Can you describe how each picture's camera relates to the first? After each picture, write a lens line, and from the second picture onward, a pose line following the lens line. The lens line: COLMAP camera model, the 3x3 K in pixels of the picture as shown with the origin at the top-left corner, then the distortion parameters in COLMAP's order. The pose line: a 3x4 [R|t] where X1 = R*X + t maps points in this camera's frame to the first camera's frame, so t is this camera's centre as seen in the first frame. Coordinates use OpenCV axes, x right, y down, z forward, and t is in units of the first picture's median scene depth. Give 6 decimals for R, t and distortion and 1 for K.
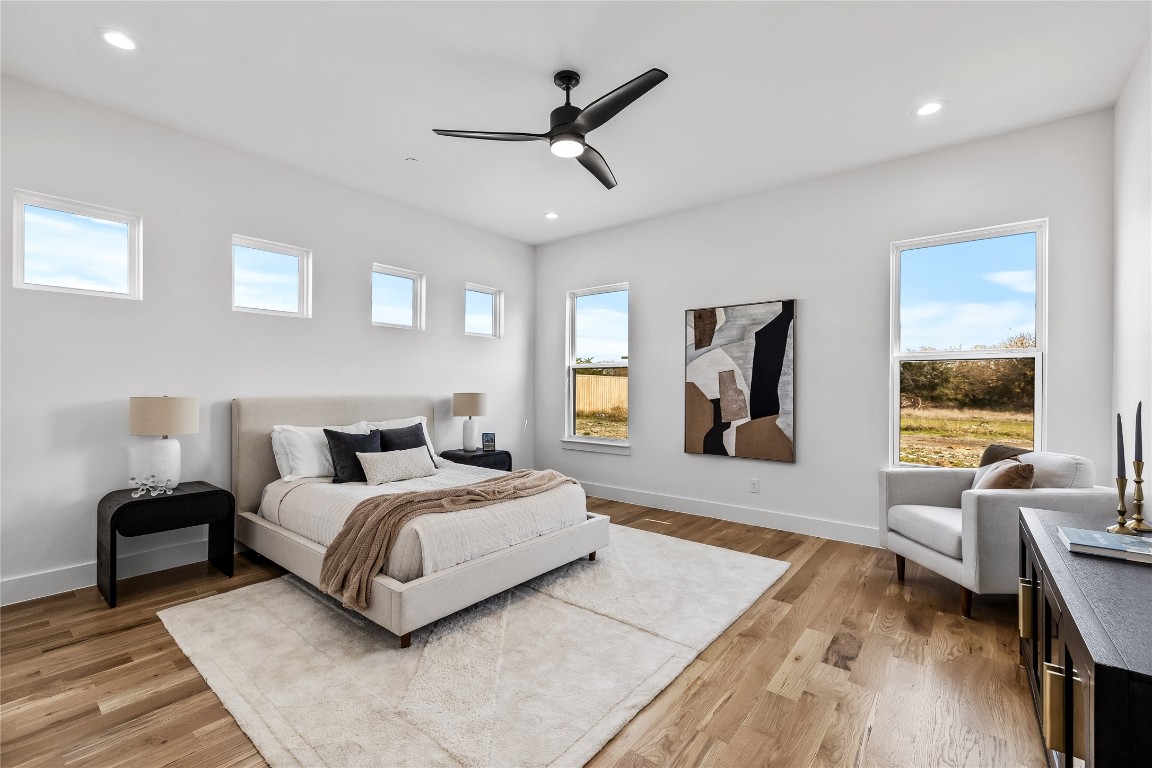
lens RADIAL K [[487.5, 0, 574.8], [0, 487.5, 383.8], [0, 0, 1]] dist [-0.001400, -0.000678]
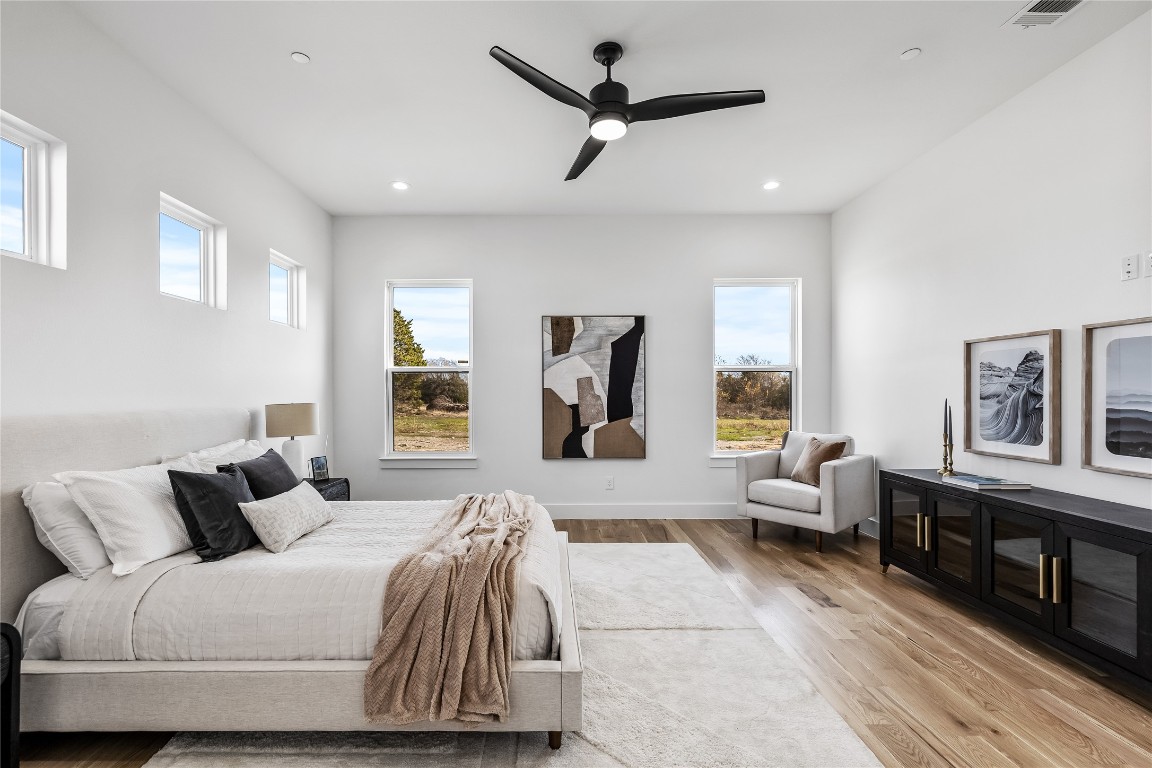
lens RADIAL K [[487.5, 0, 574.4], [0, 487.5, 392.9], [0, 0, 1]] dist [-0.001400, -0.000678]
pose [[0.780605, -0.006855, 0.624987, -0.378893], [0.004399, 0.999975, 0.005474, 0.001081], [-0.625009, -0.001524, 0.780616, 0.198522]]
